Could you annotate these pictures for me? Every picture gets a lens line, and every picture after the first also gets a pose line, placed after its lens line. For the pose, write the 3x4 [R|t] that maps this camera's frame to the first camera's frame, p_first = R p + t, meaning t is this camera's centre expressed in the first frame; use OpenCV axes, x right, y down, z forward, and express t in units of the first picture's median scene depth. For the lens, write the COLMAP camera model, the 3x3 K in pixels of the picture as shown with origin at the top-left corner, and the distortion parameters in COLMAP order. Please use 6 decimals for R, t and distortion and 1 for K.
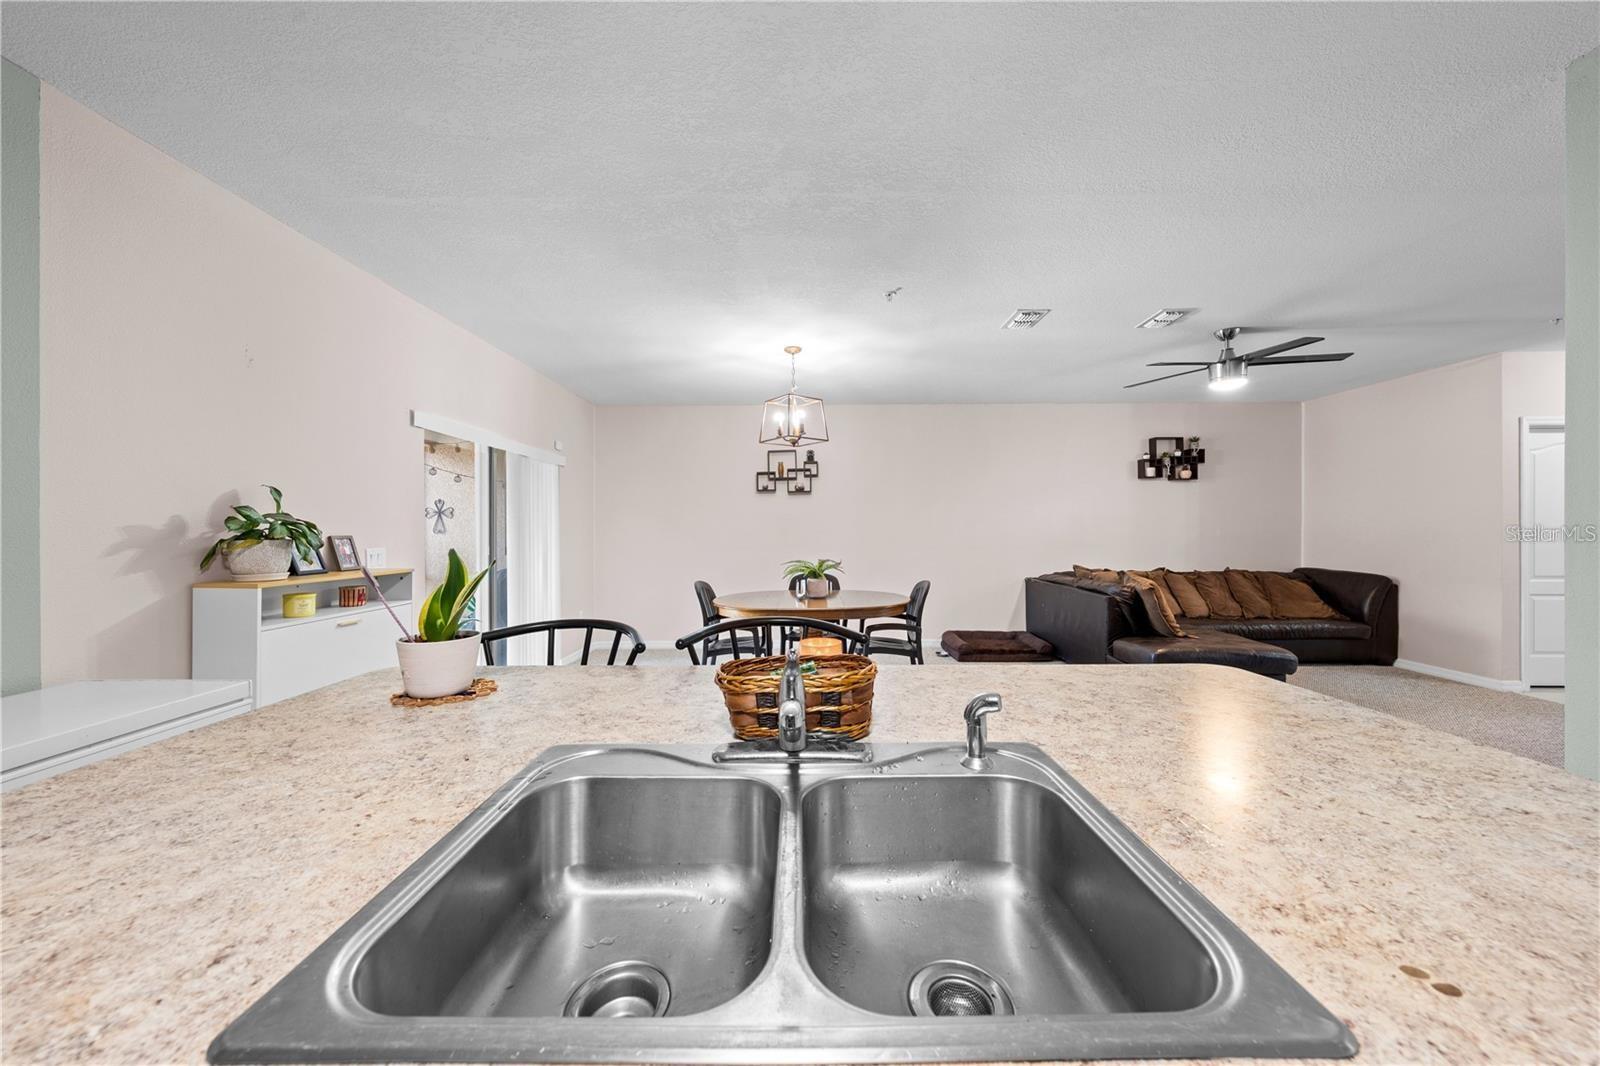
lens RADIAL K [[538.6, 0, 800.0], [0, 538.6, 533.0], [0, 0, 1]] dist [-0.006515, -0.000078]
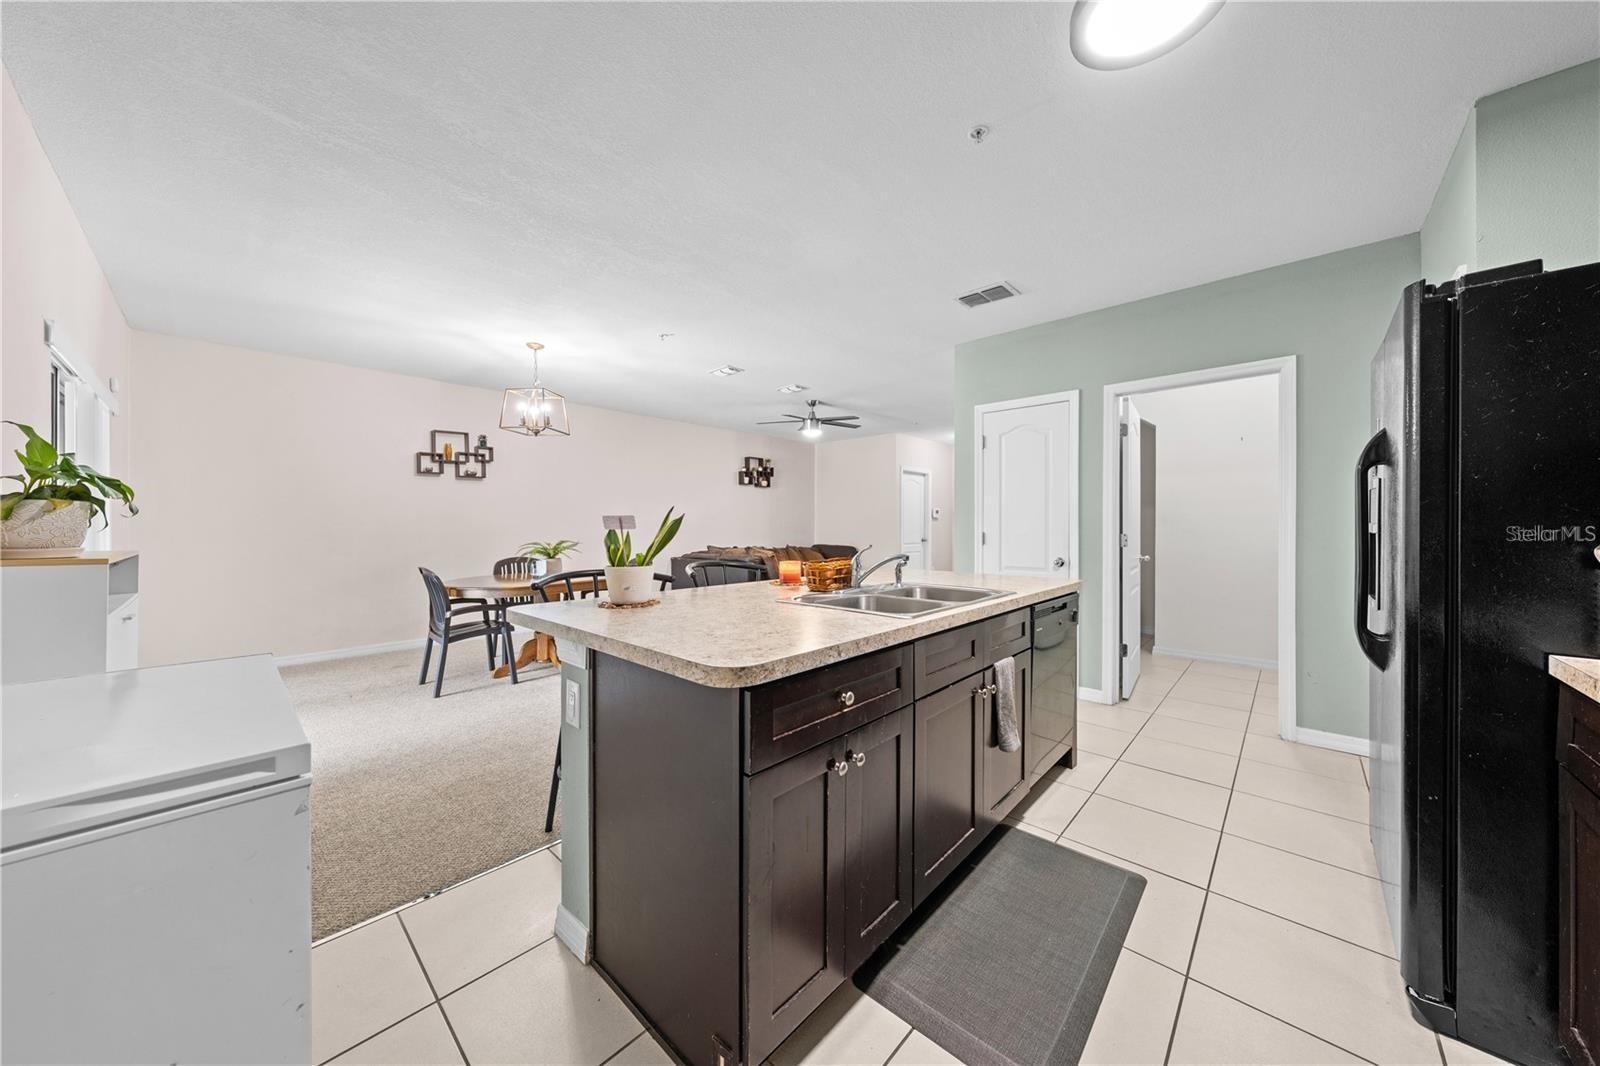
lens RADIAL K [[538.6, 0, 800.0], [0, 538.6, 533.0], [0, 0, 1]] dist [-0.006515, -0.000078]
pose [[0.676446, -0.005482, 0.736472, -0.323002], [0.002565, 0.999984, 0.005087, 0.020890], [-0.736488, -0.001552, 0.676449, -0.083537]]
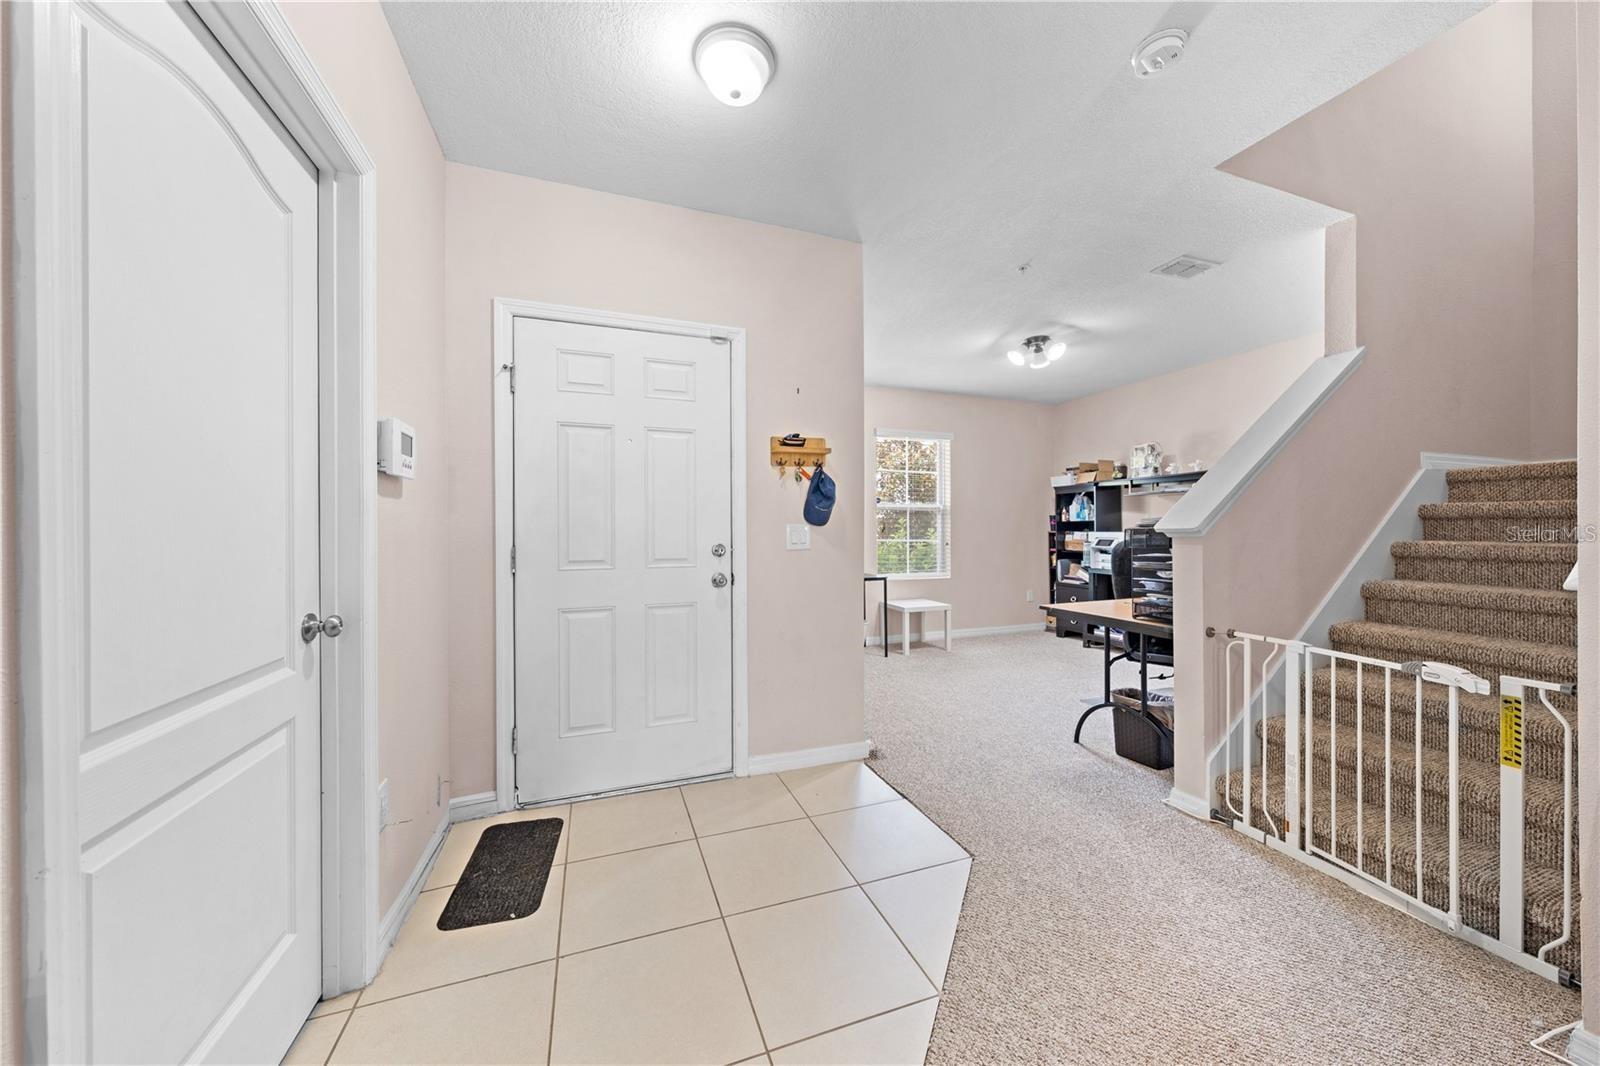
lens RADIAL K [[546.8, 0, 800.0], [0, 546.8, 533.0], [0, 0, 1]] dist [-0.006417, 0.000013]
pose [[-0.356472, 0.001582, 0.934305, 0.858612], [0.013224, 0.999907, 0.003352, 0.013307], [-0.934212, 0.013550, -0.356460, 0.643403]]
